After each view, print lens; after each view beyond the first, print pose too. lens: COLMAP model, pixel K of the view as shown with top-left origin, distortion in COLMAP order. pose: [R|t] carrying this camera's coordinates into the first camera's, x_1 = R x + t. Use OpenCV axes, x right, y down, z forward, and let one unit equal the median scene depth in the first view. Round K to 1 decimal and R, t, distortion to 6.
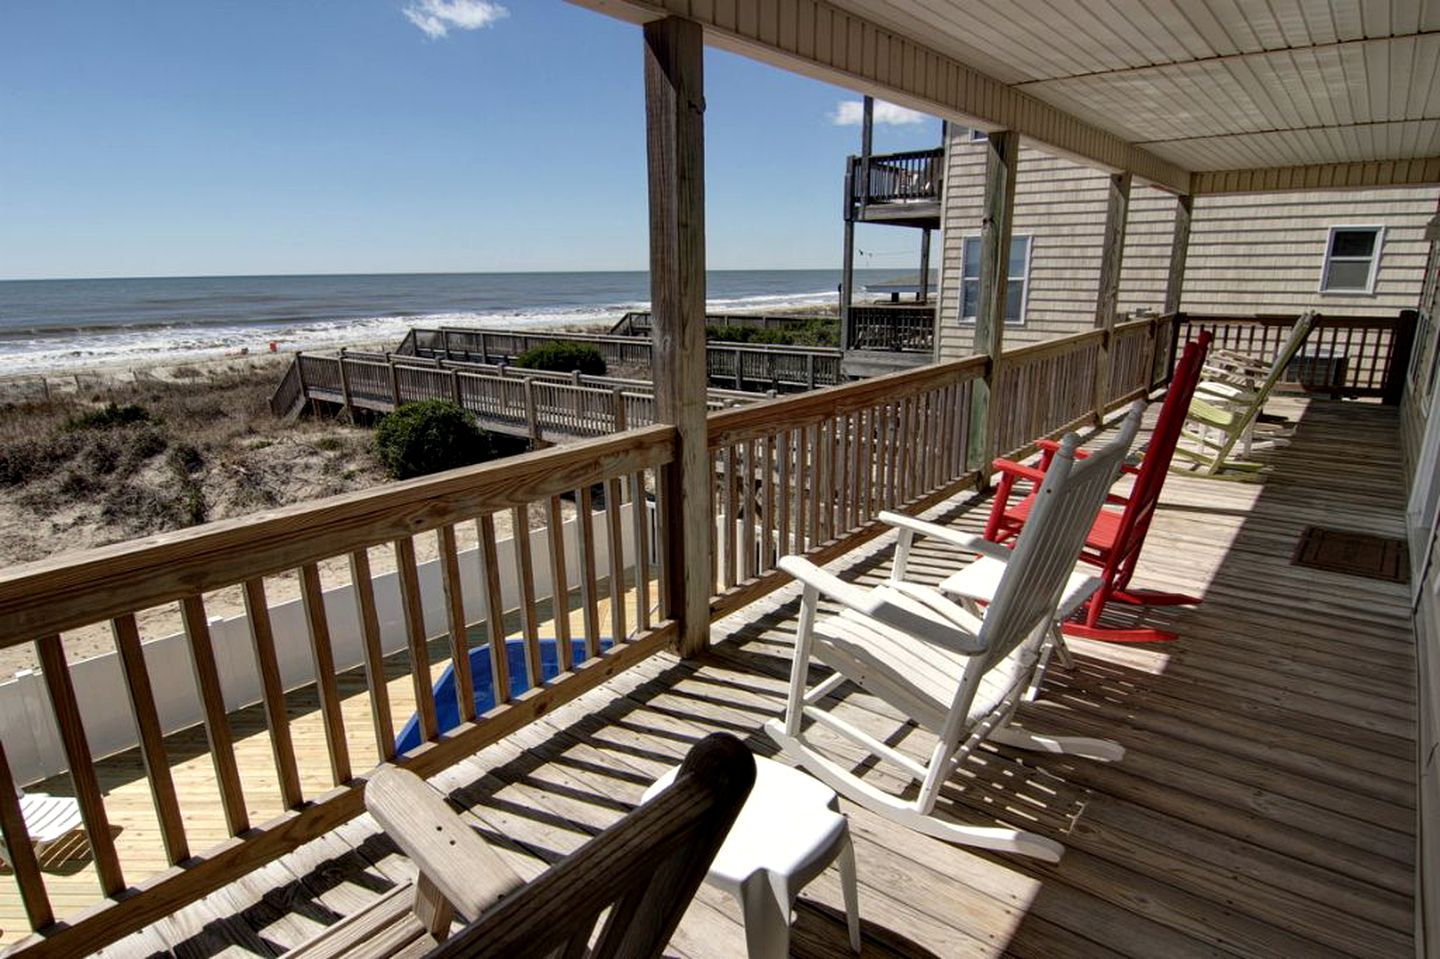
lens RADIAL K [[804.5, 0, 720.0], [0, 804.5, 479.5], [0, 0, 1]] dist [-0.016196, 0.000808]
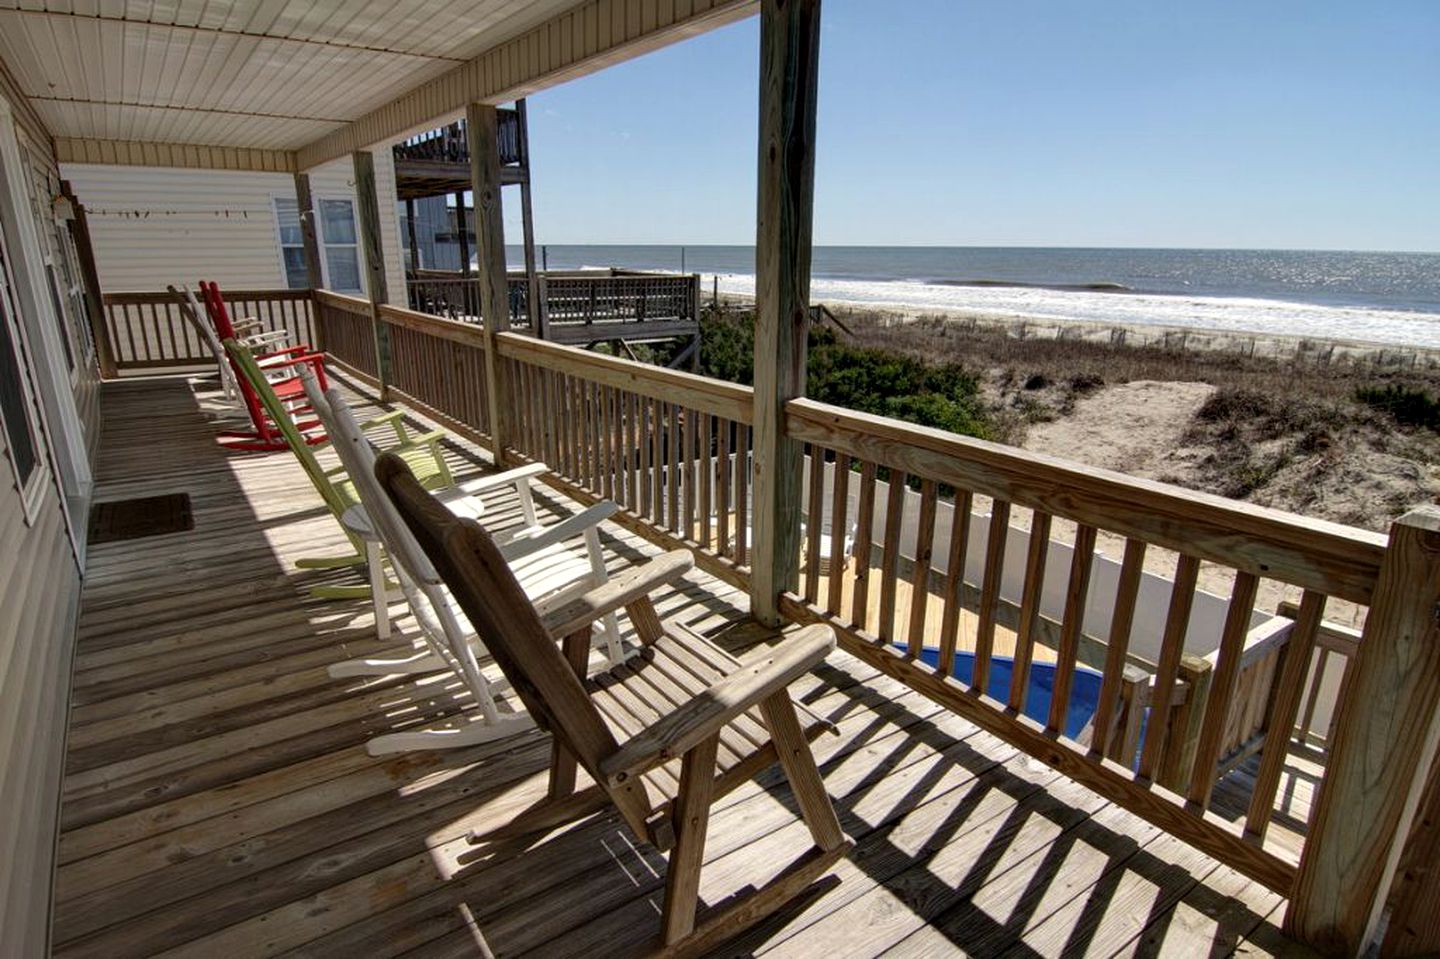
lens RADIAL K [[824.2, 0, 720.0], [0, 824.2, 479.5], [0, 0, 1]] dist [-0.002118, -0.000861]
pose [[-0.272363, 0.271365, -0.923136, 0.943171], [-0.245642, 0.908005, 0.339392, -0.304977], [0.930311, 0.319199, -0.180649, 1.132131]]
